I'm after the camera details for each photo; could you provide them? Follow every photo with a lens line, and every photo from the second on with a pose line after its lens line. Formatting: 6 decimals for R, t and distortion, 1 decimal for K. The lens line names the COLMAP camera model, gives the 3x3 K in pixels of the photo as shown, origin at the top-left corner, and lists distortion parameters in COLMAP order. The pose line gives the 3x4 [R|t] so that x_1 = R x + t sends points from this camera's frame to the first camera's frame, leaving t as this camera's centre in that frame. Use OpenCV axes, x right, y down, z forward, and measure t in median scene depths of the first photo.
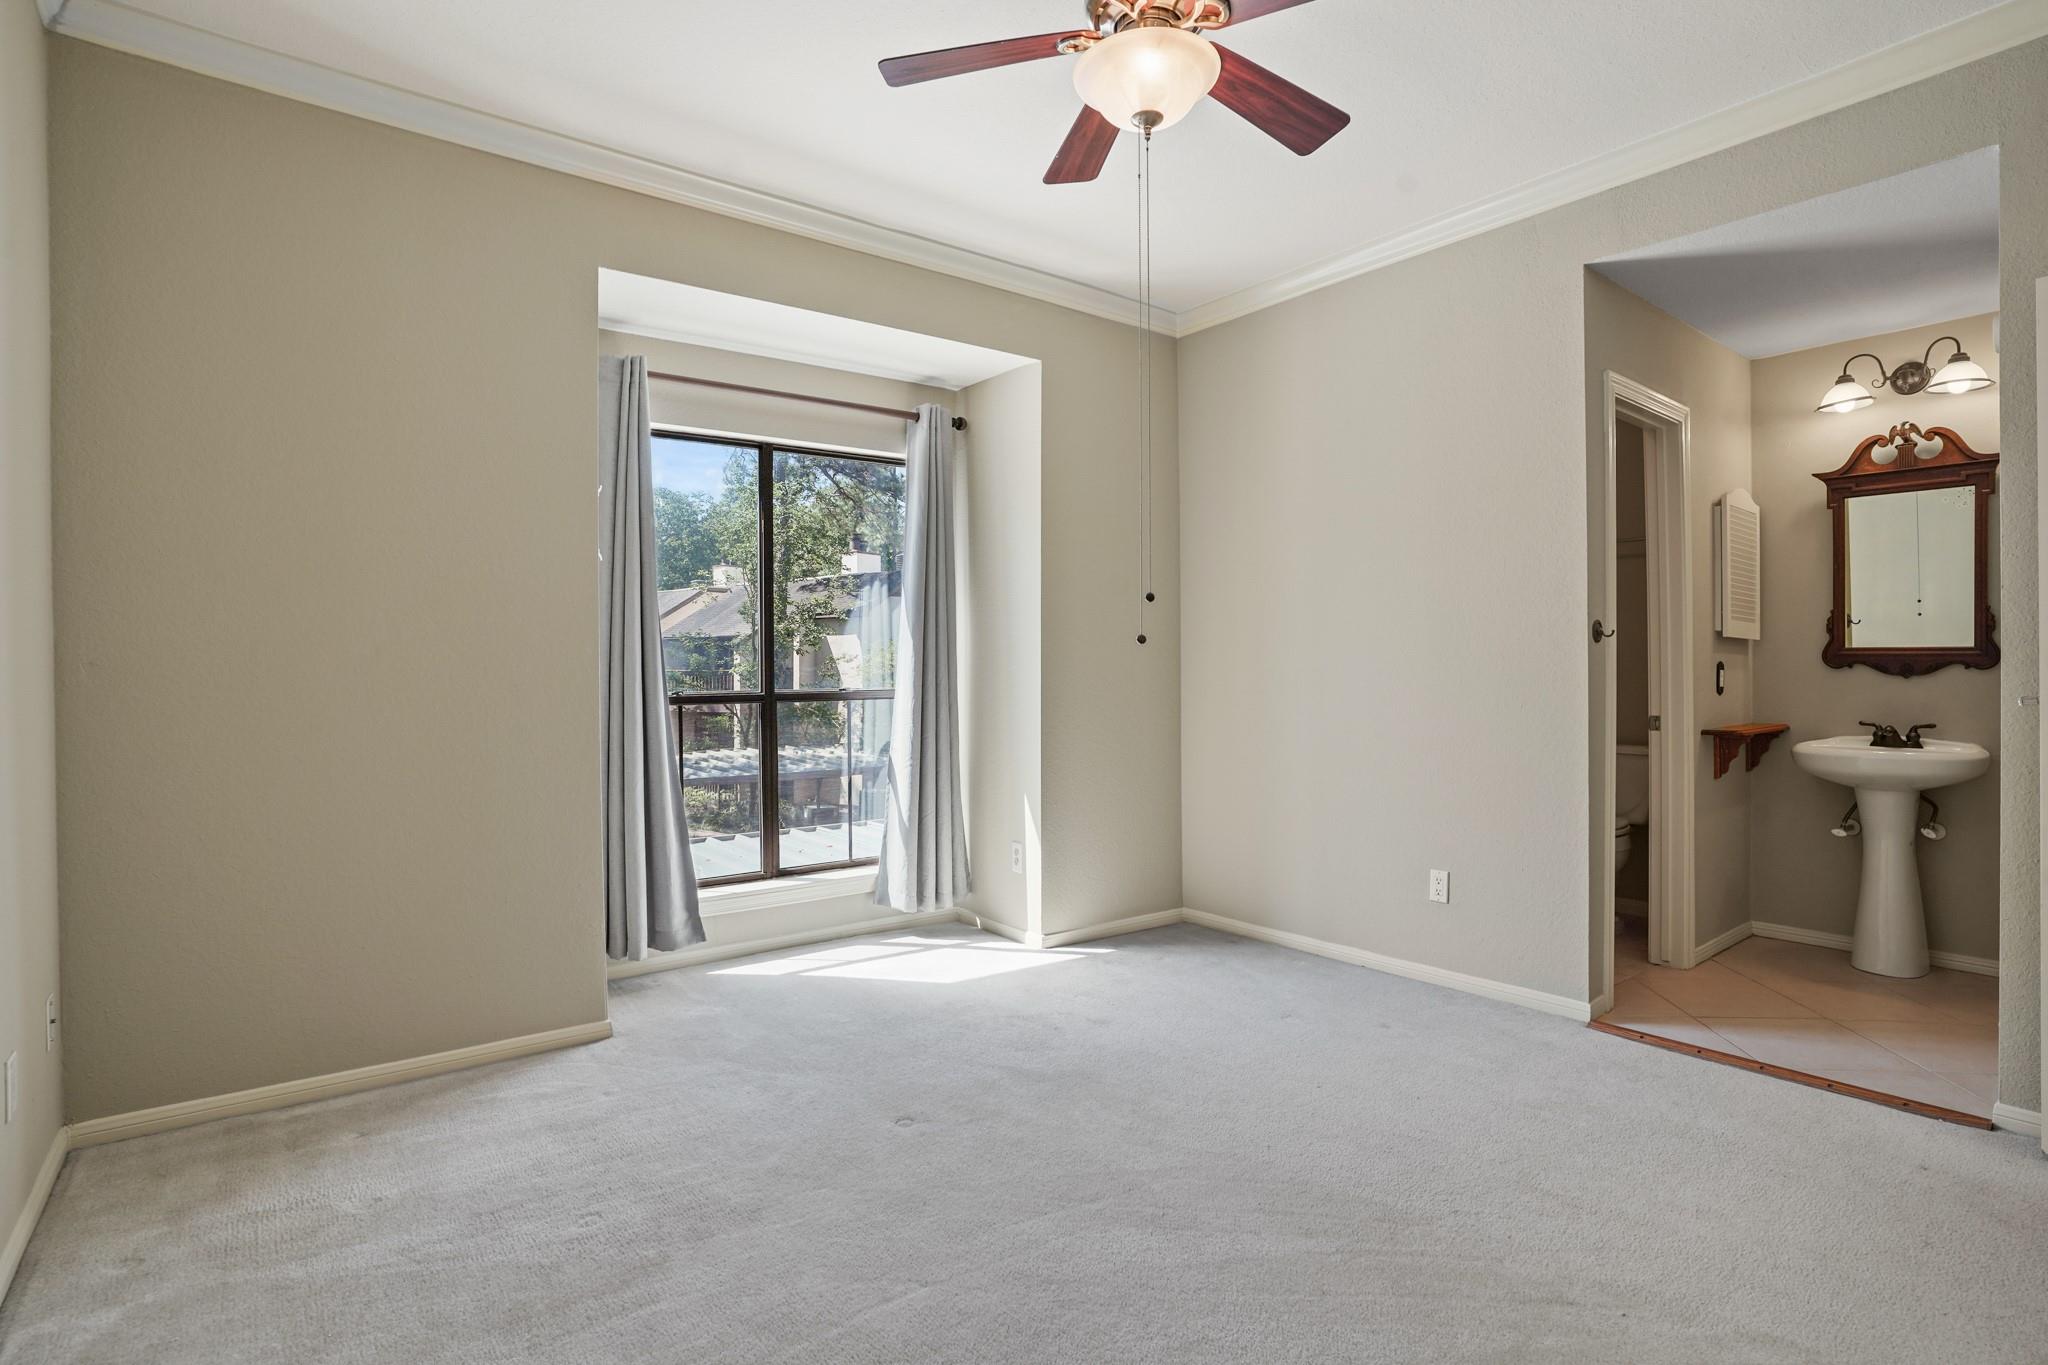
lens RADIAL K [[1030.6, 0, 1031.3], [0, 1030.6, 684.3], [0, 0, 1]] dist [-0.013507, 0.003935]
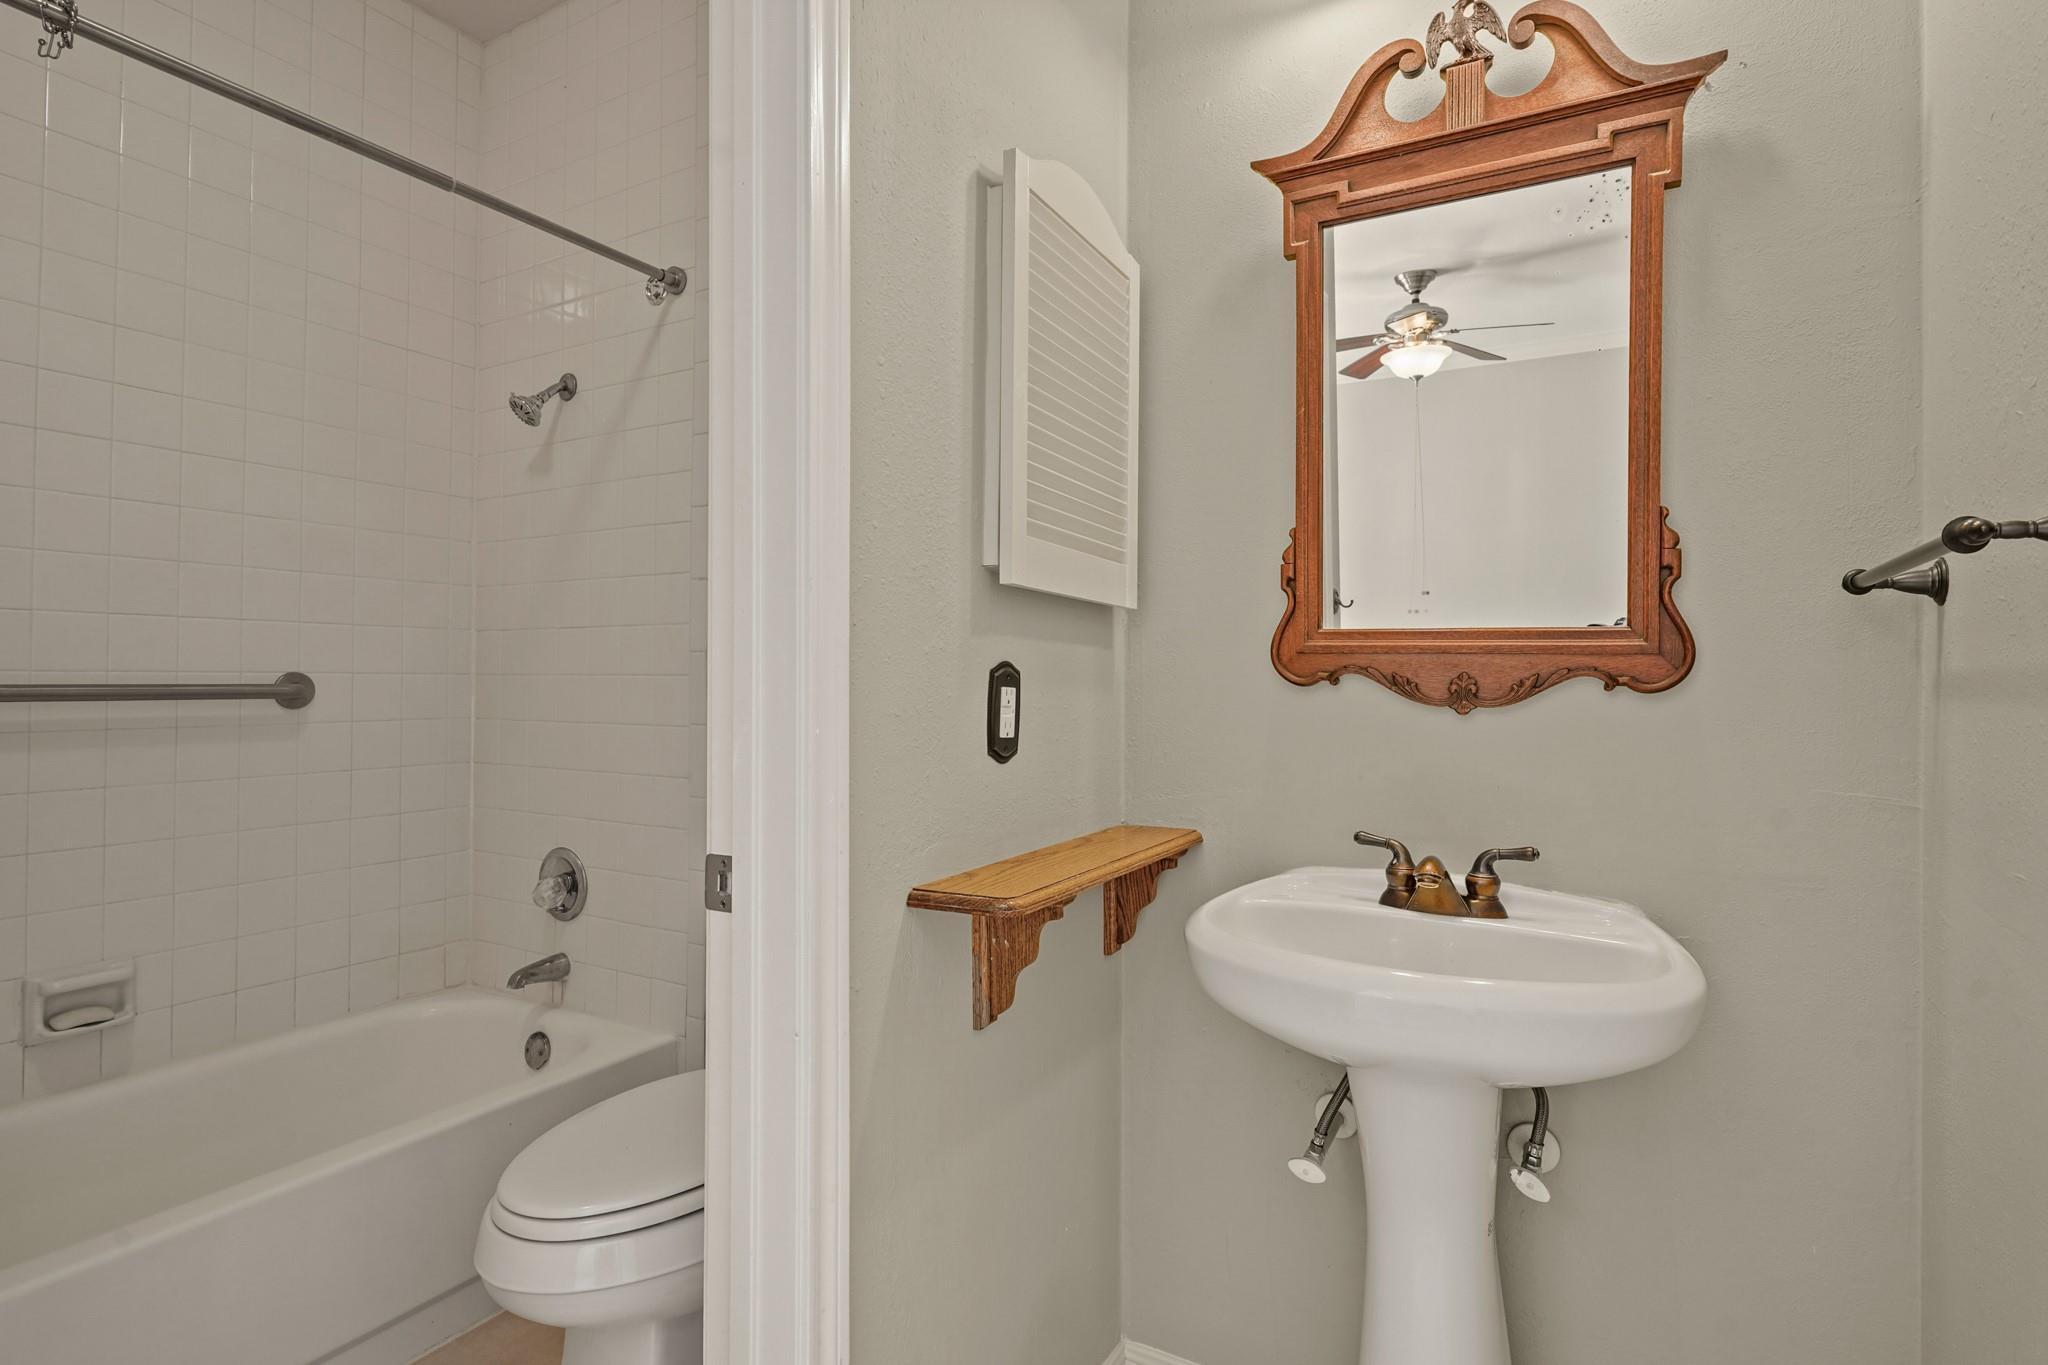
lens RADIAL K [[994.9, 0, 1004.6], [0, 994.9, 675.7], [0, 0, 1]] dist [0.011035, -0.004120]
pose [[0.940009, 0.010273, 0.340996, 0.555630], [-0.005821, 0.999884, -0.014076, -0.012990], [-0.341101, 0.011246, 0.939959, 0.689856]]
